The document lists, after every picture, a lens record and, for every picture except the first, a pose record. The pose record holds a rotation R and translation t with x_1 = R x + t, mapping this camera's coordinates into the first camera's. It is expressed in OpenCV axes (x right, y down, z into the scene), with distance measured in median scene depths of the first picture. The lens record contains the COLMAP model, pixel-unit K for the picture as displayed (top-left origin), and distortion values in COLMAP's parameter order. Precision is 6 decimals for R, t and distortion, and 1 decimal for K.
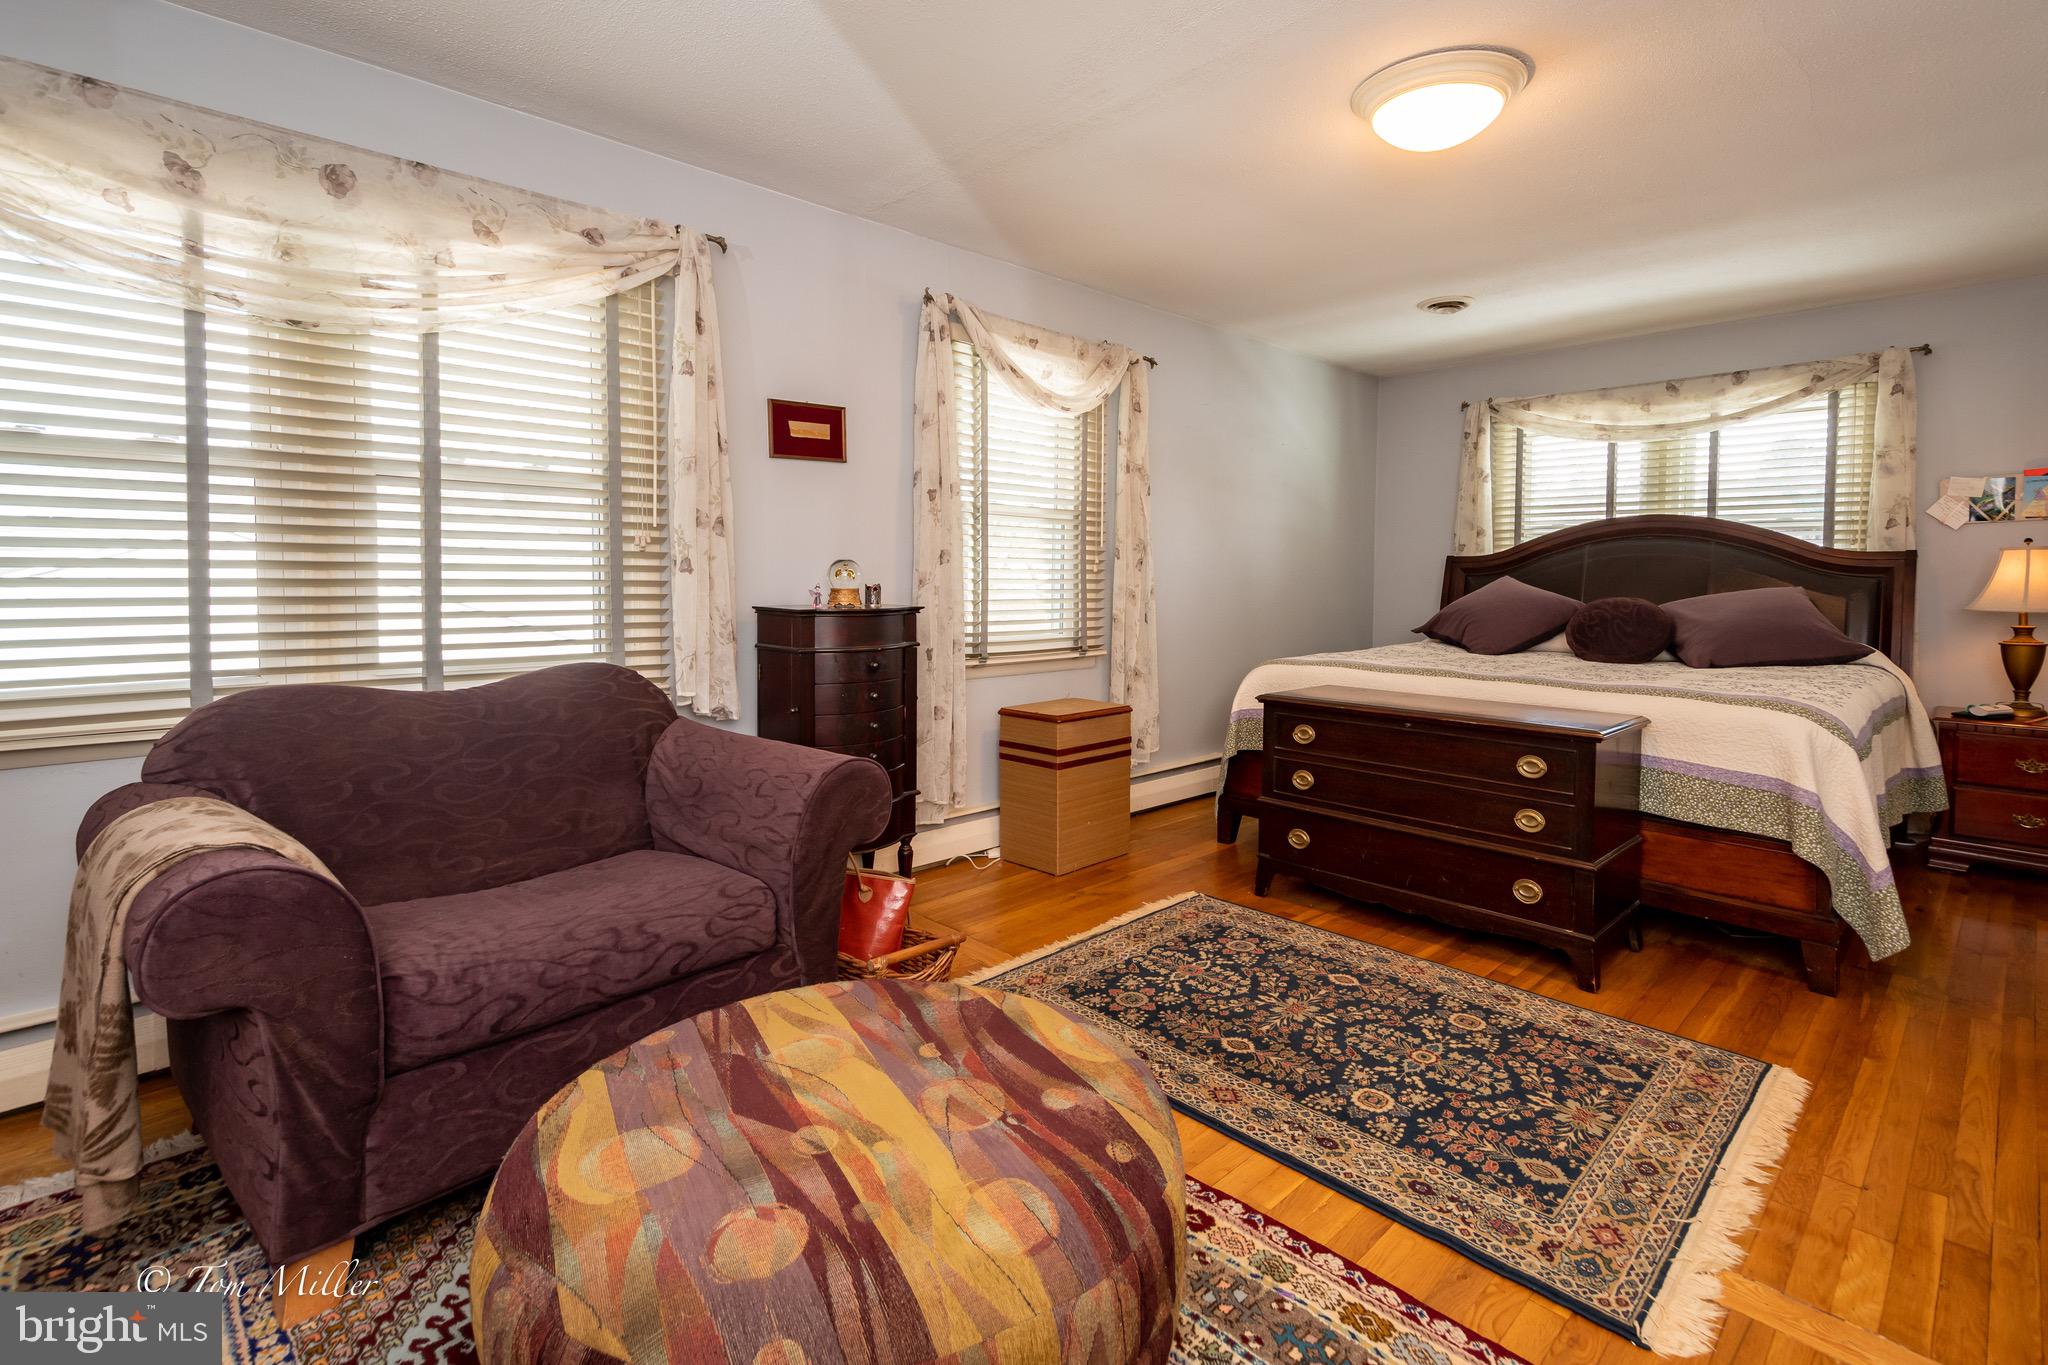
lens RADIAL K [[944.4, 0, 1009.9], [0, 944.4, 606.7], [0, 0, 1]] dist [0.017153, -0.000025]
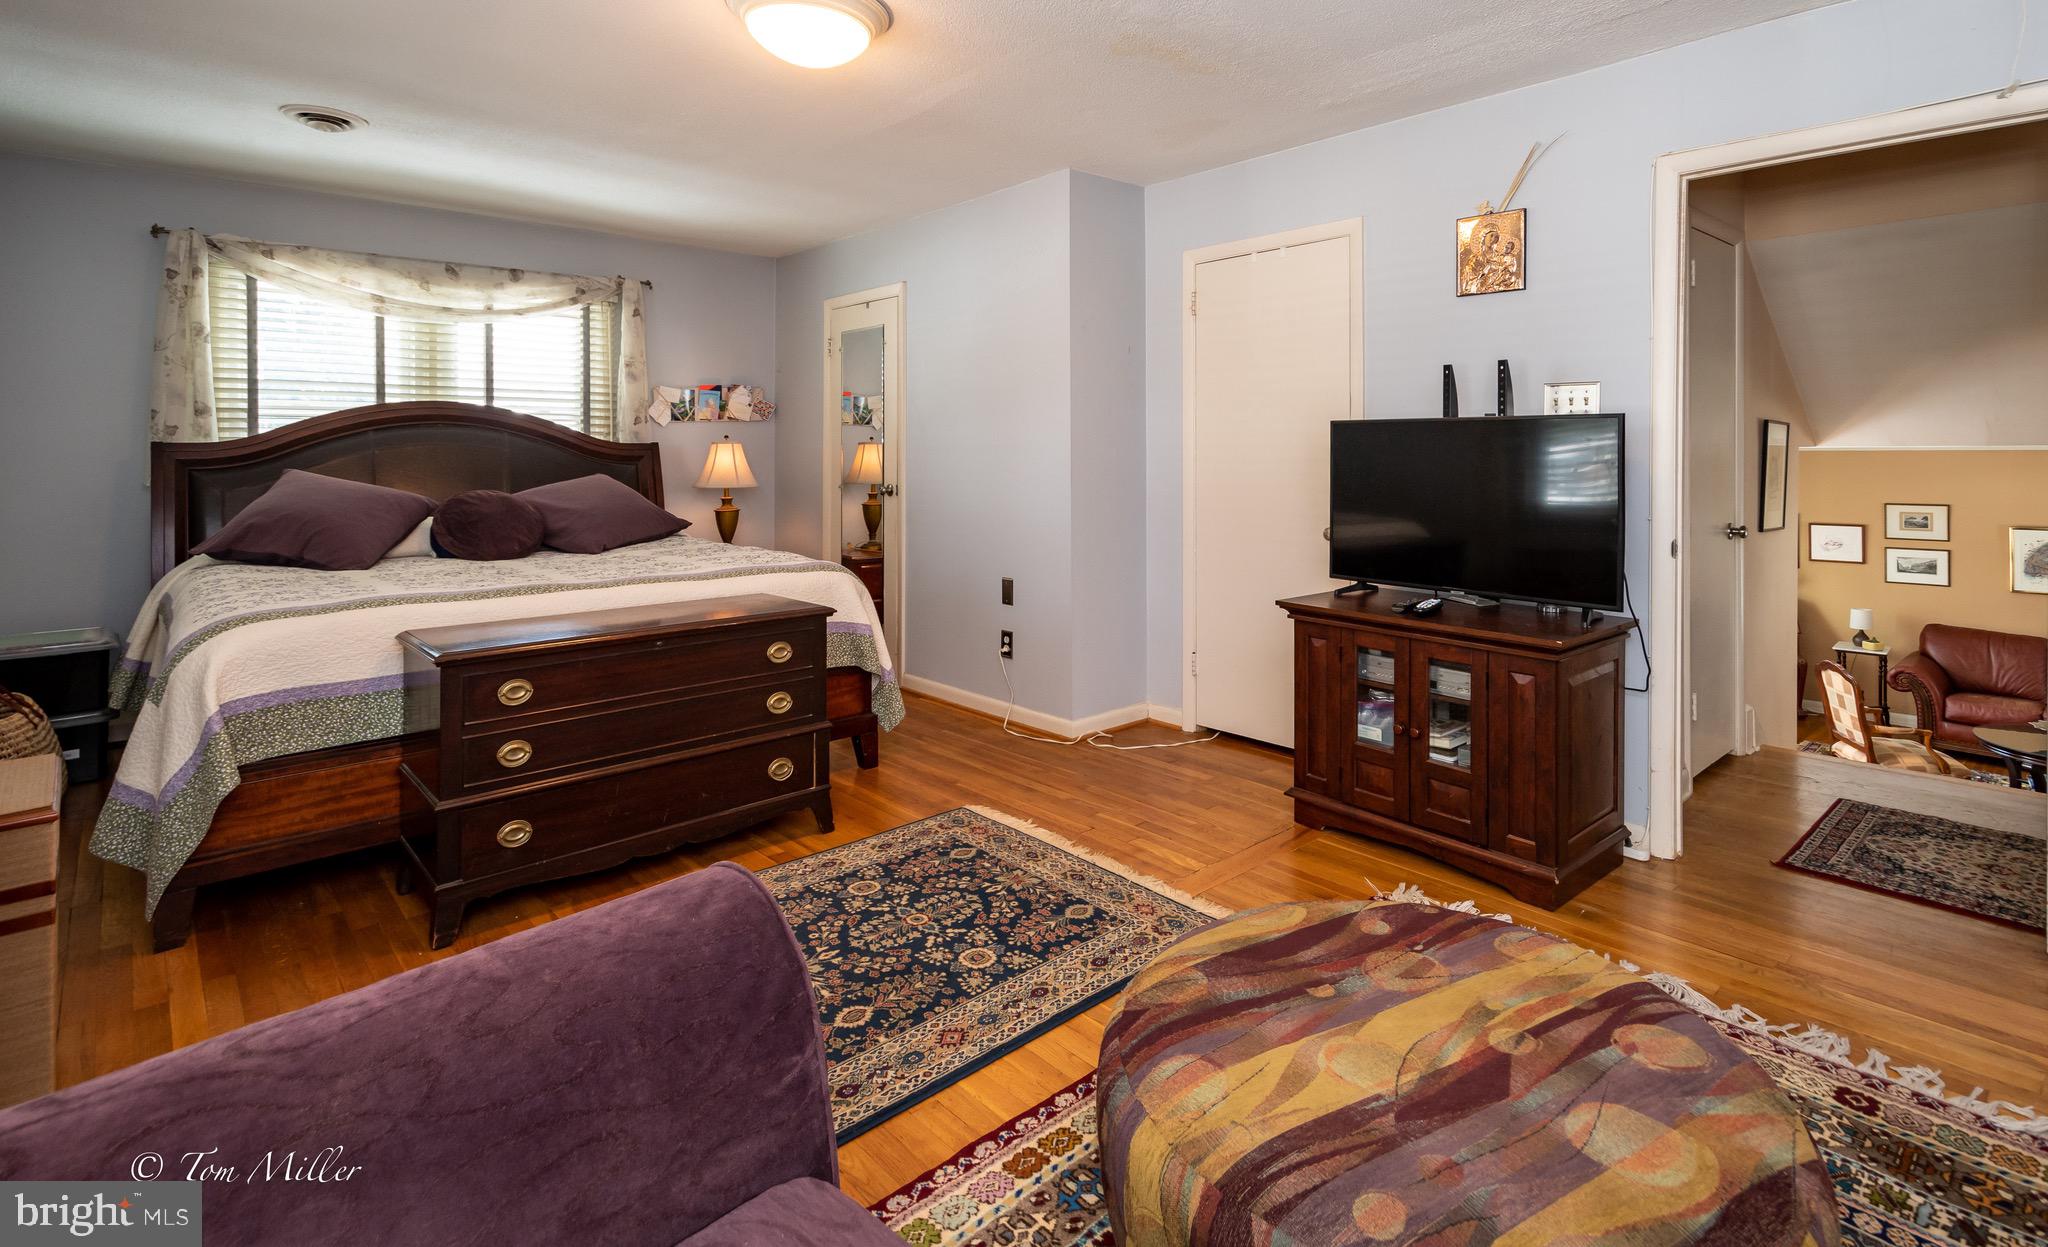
lens RADIAL K [[1006.1, 0, 1087.3], [0, 1006.1, 463.0], [0, 0, 1]] dist [0.013611, -0.000413]
pose [[-0.005978, -0.020440, 0.999773, -0.406252], [0.038877, 0.999030, 0.020658, -0.038066], [-0.999226, 0.038992, -0.005178, 0.448685]]
